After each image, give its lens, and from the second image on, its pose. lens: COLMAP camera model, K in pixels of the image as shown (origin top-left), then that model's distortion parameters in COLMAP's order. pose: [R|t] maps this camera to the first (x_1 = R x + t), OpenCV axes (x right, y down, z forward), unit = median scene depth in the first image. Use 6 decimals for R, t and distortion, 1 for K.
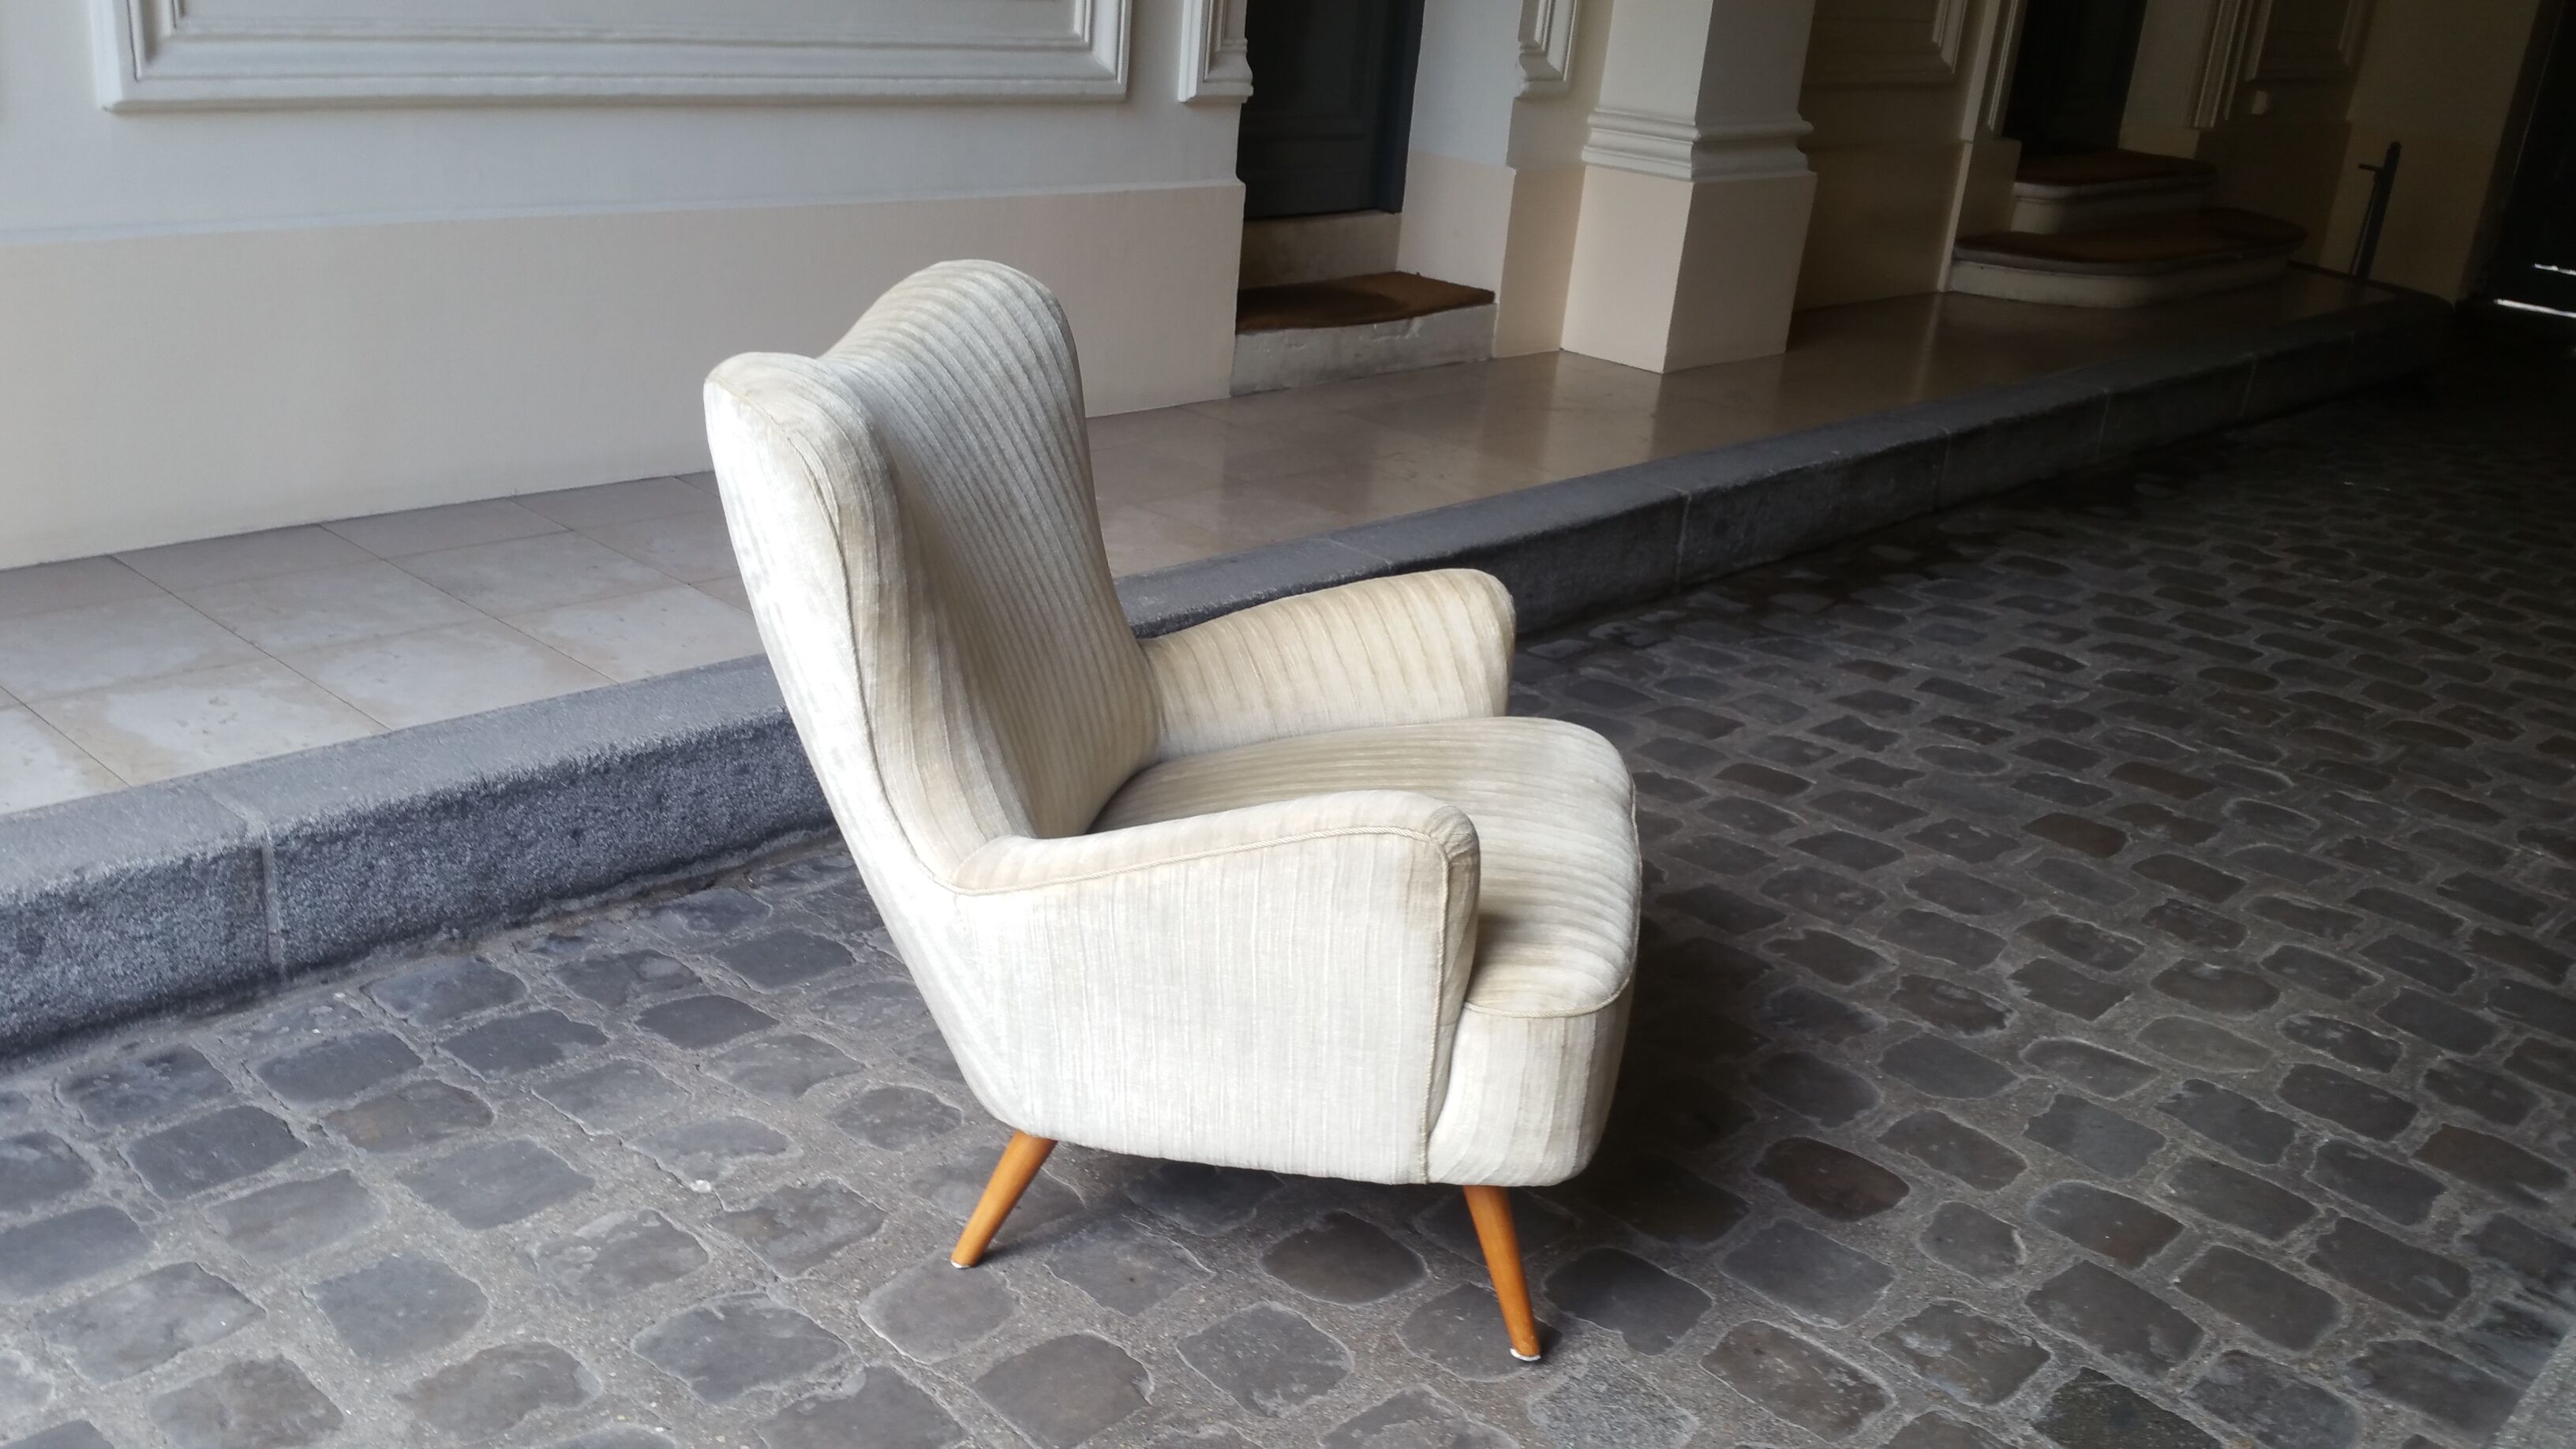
lens RADIAL K [[2285.1, 0, 1288.0], [0, 2285.1, 724.5], [0, 0, 1]] dist [0.156784, -0.385253]
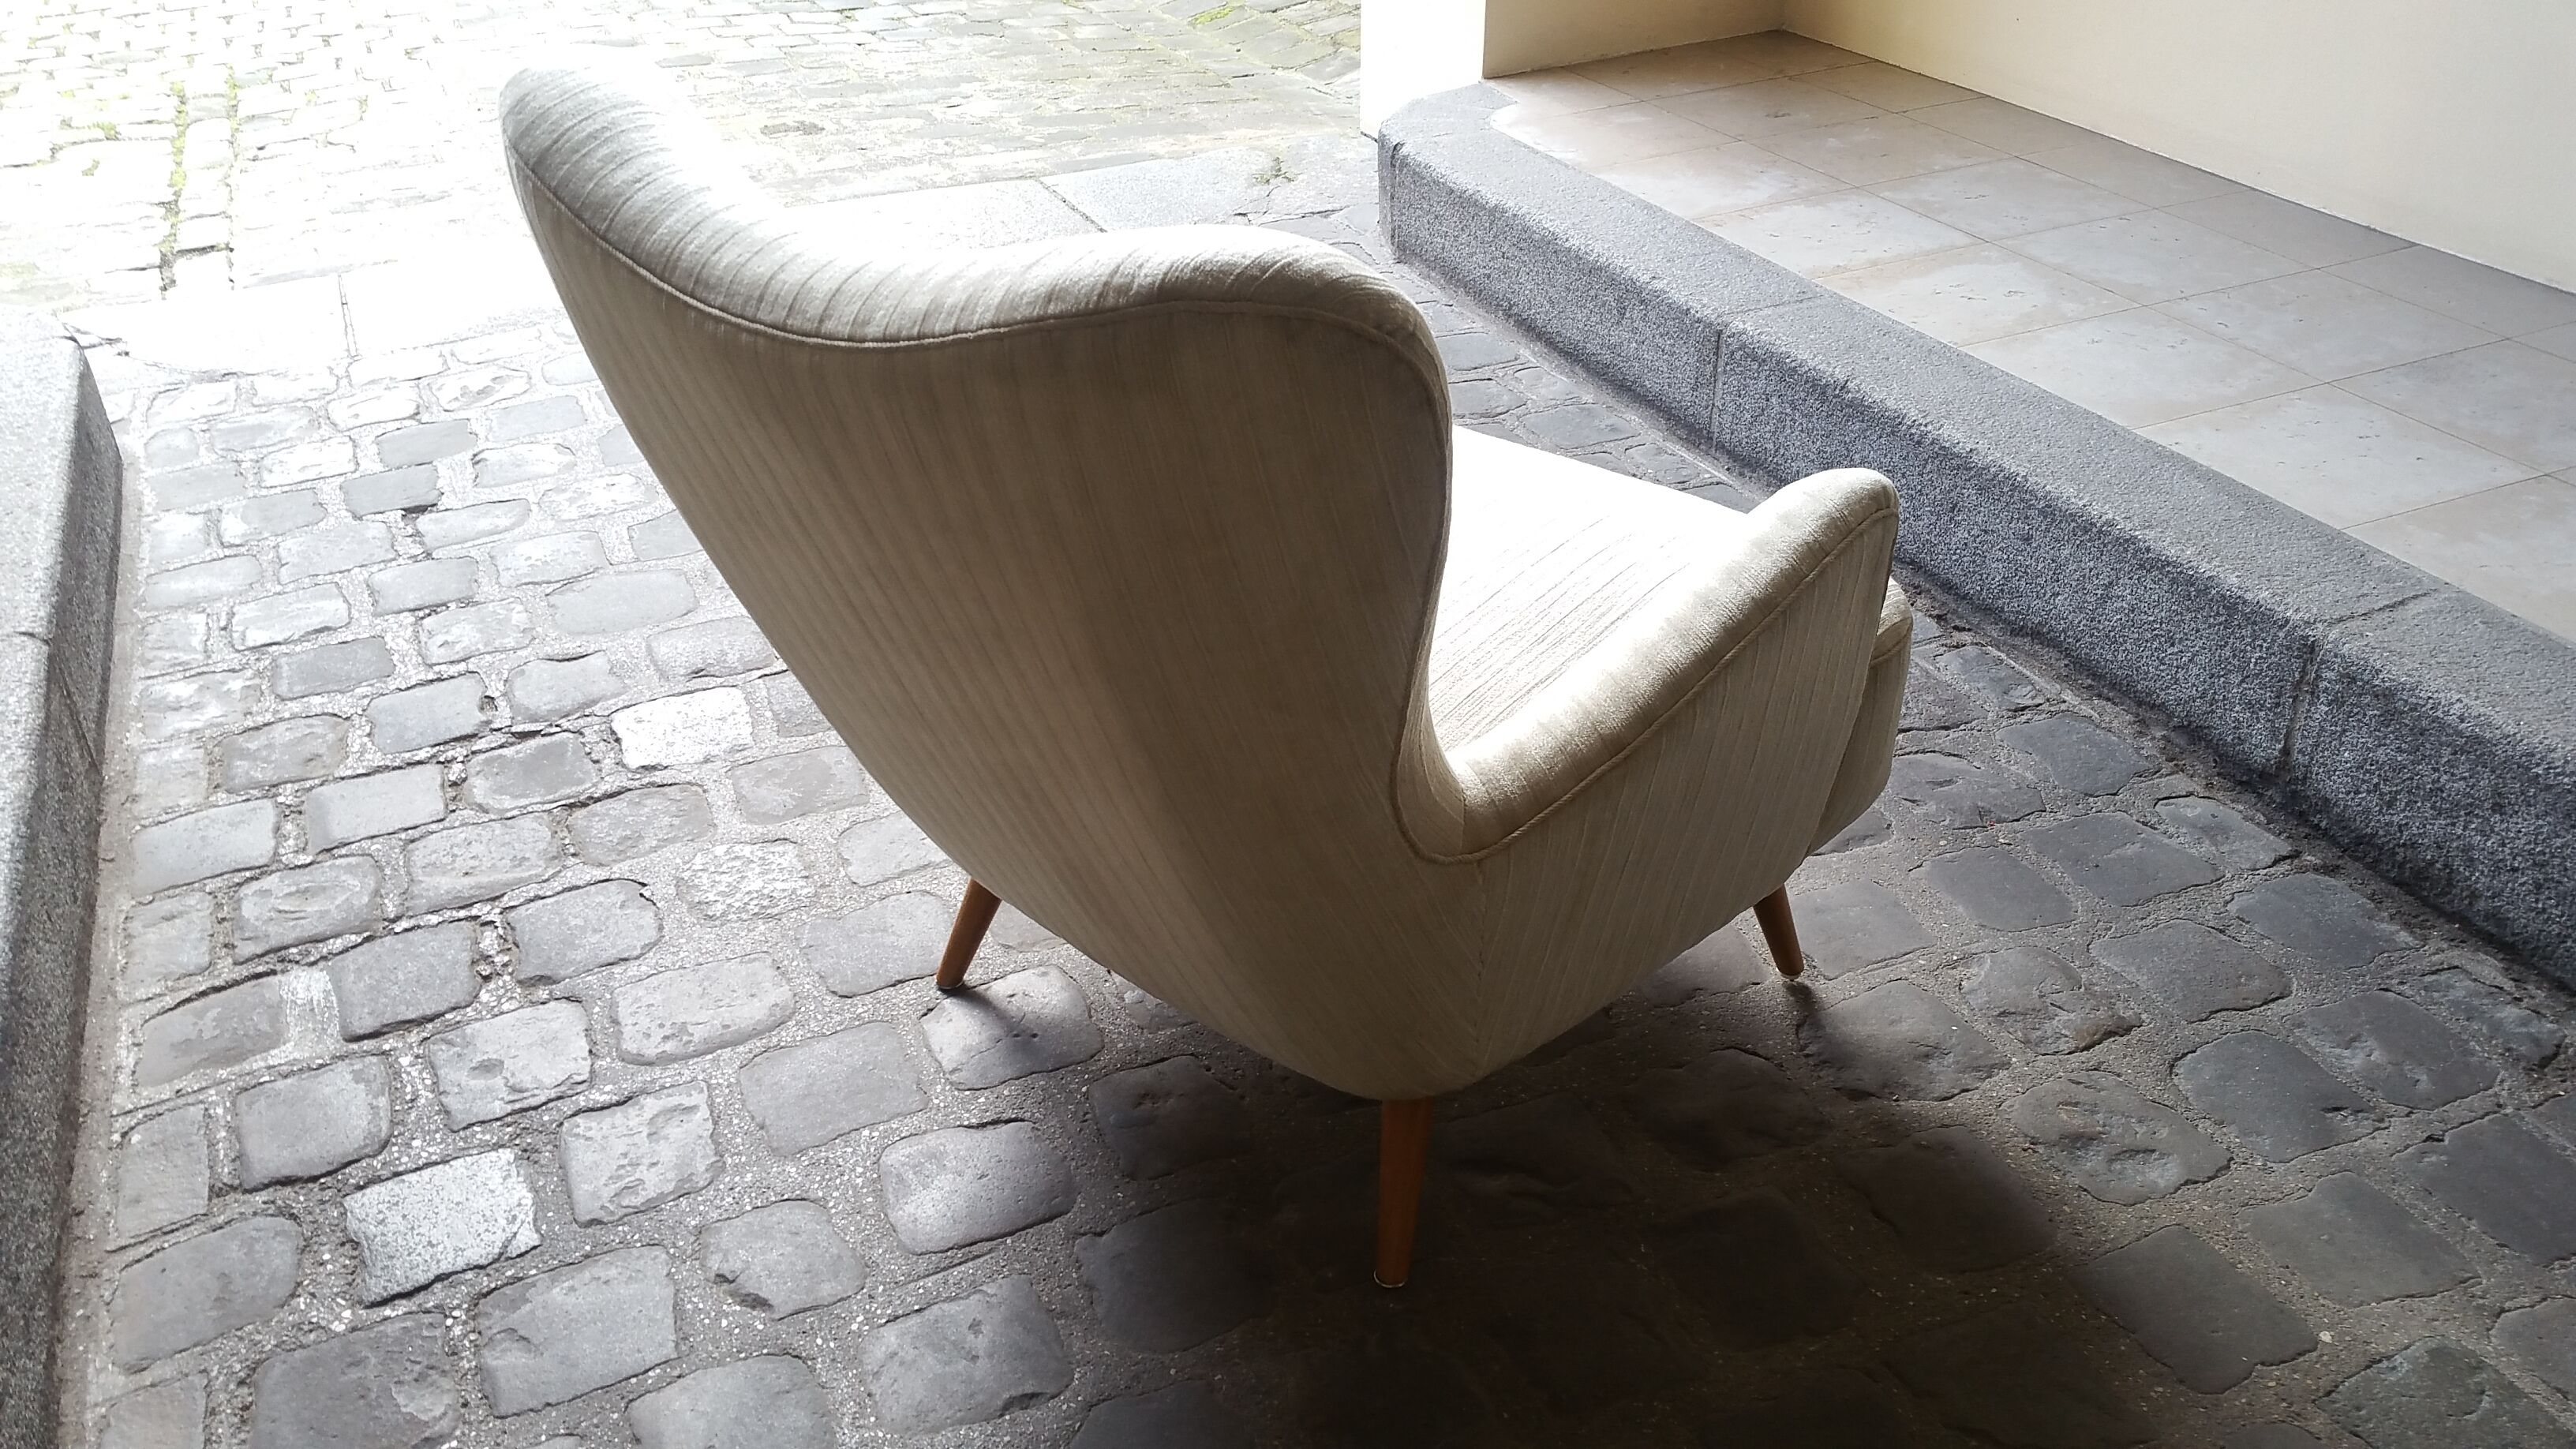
lens RADIAL K [[2285.1, 0, 1288.0], [0, 2285.1, 724.5], [0, 0, 1]] dist [0.156784, -0.385253]
pose [[-0.407994, 0.373386, -0.833141, 0.733386], [-0.326473, 0.792541, 0.515067, -0.329243], [0.852617, 0.482142, -0.201452, 1.120617]]
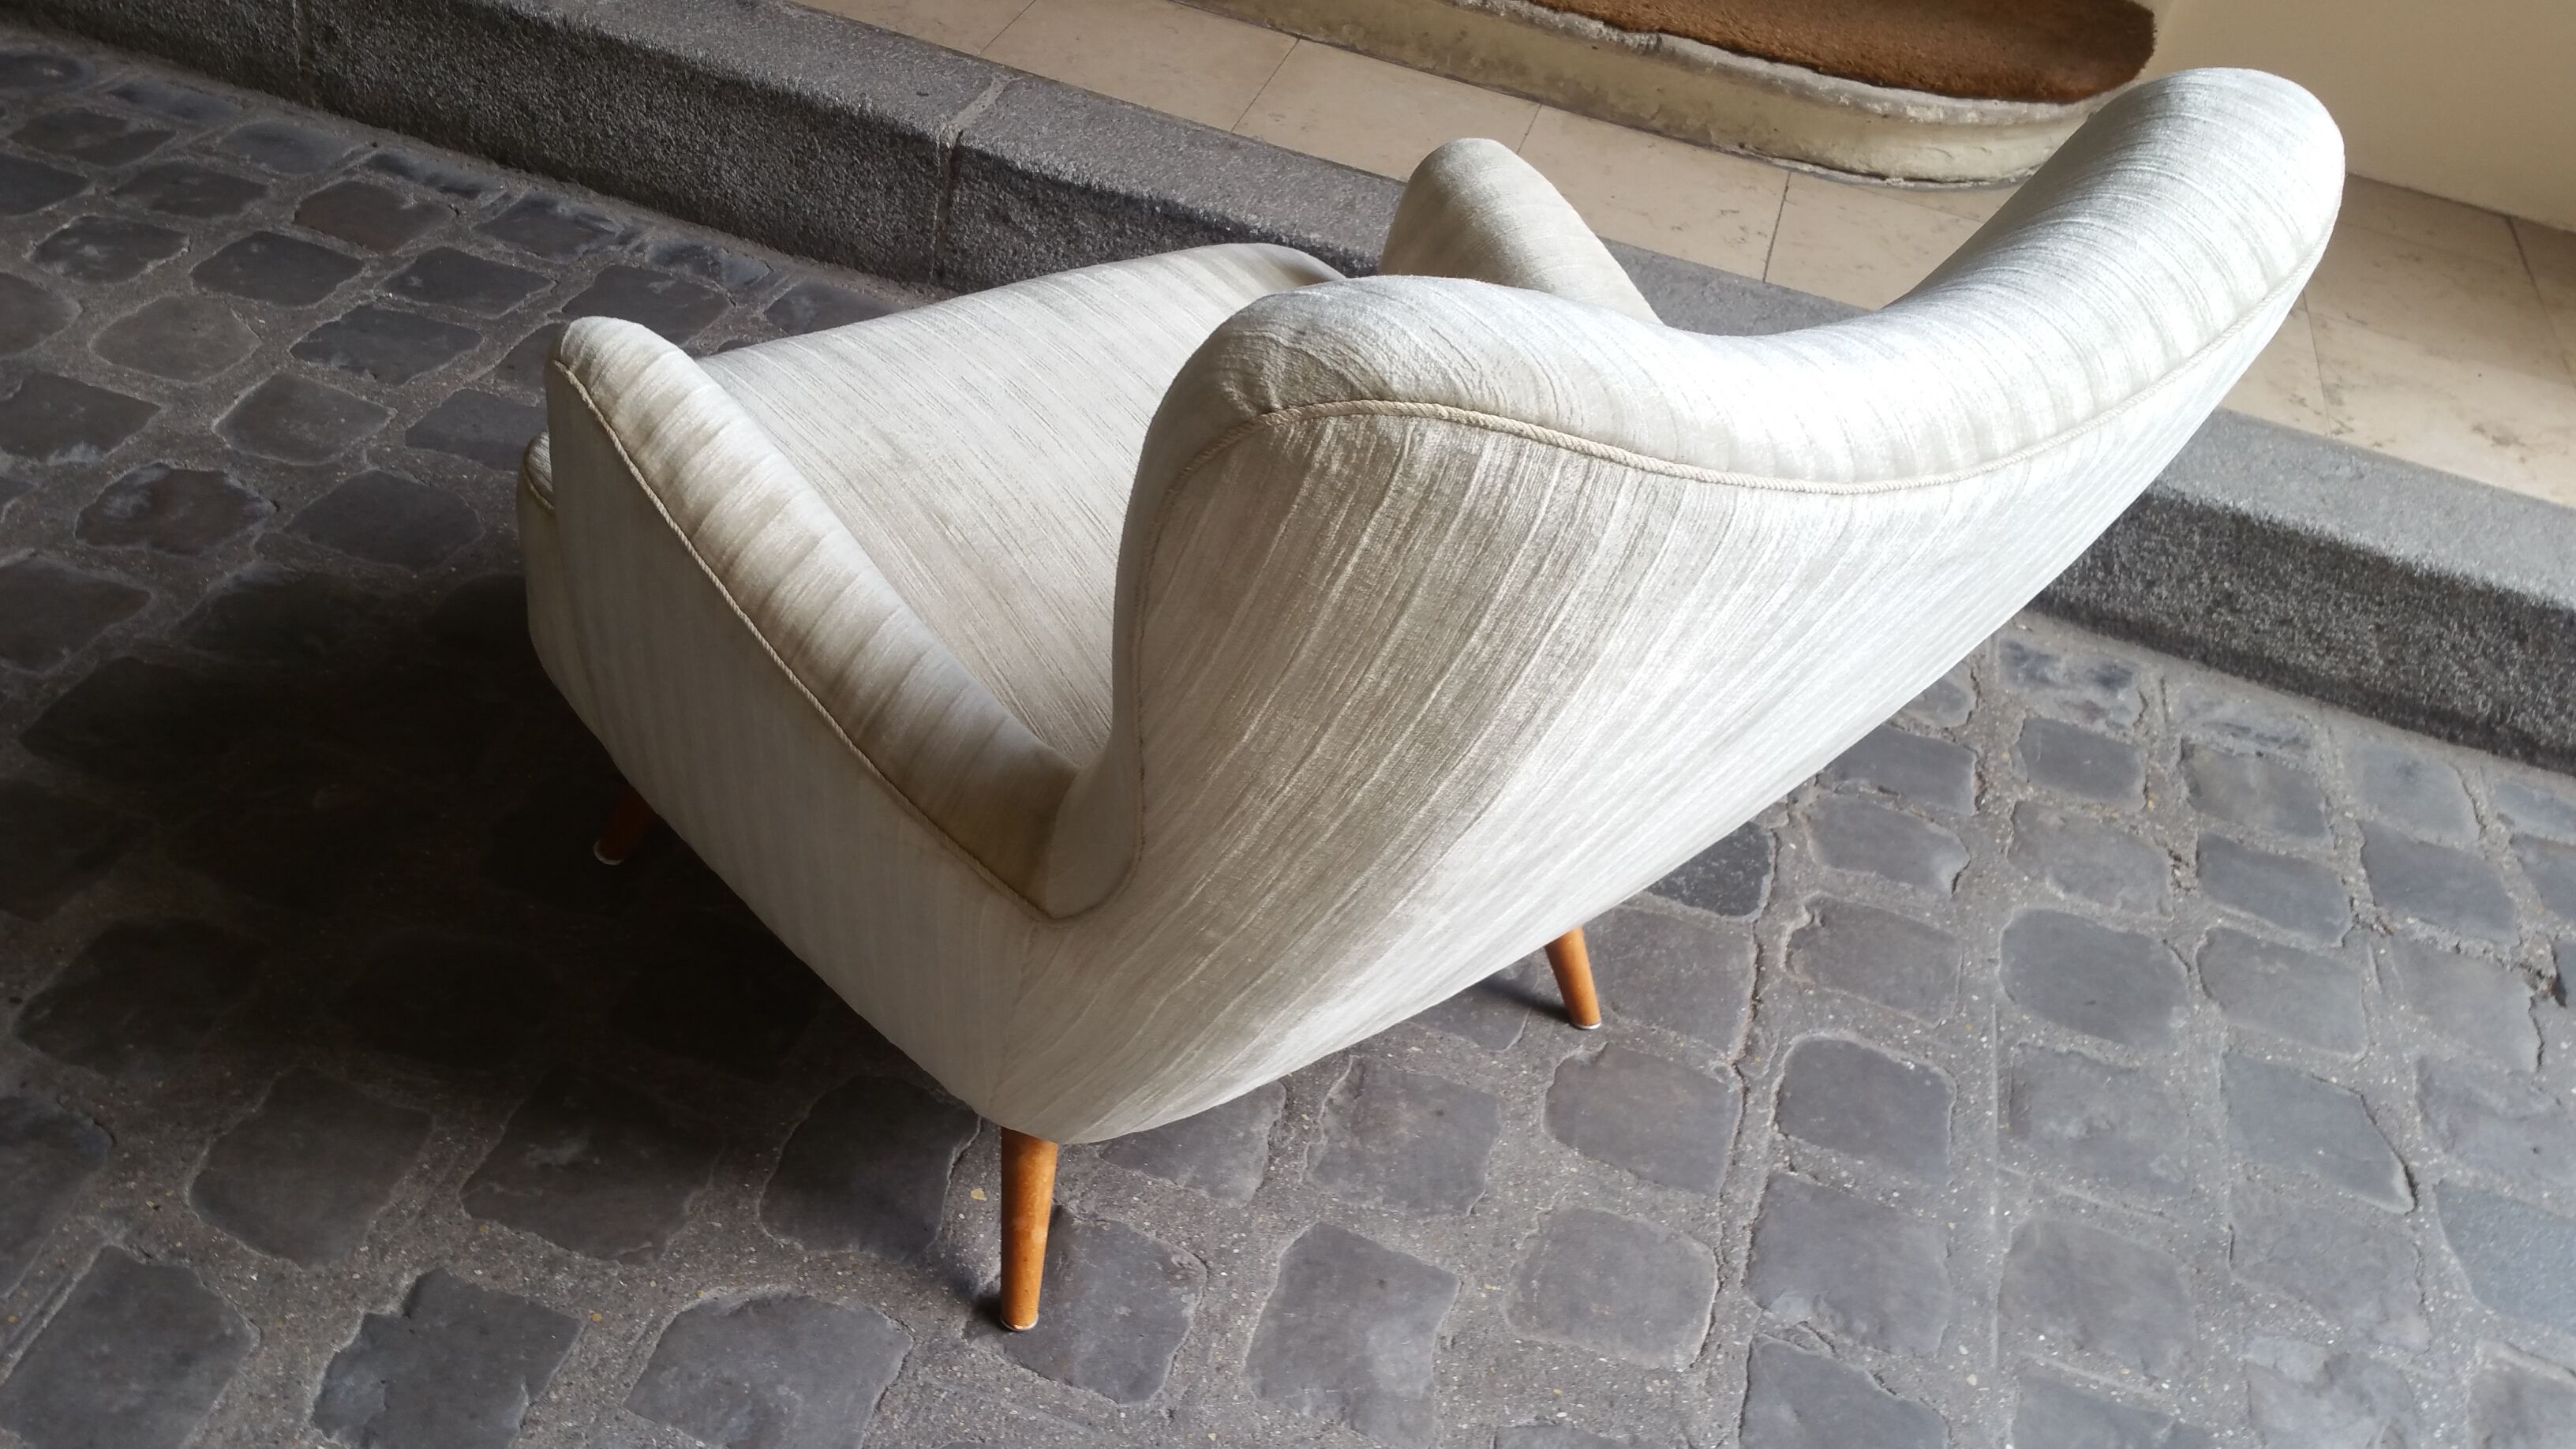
lens RADIAL K [[2285.1, 0, 1288.0], [0, 2285.1, 724.5], [0, 0, 1]] dist [0.156784, -0.385253]
pose [[-0.436108, -0.671315, 0.599288, -0.358890], [0.097461, 0.626802, 0.773059, -0.384054], [-0.894601, 0.395544, -0.207926, 0.969779]]
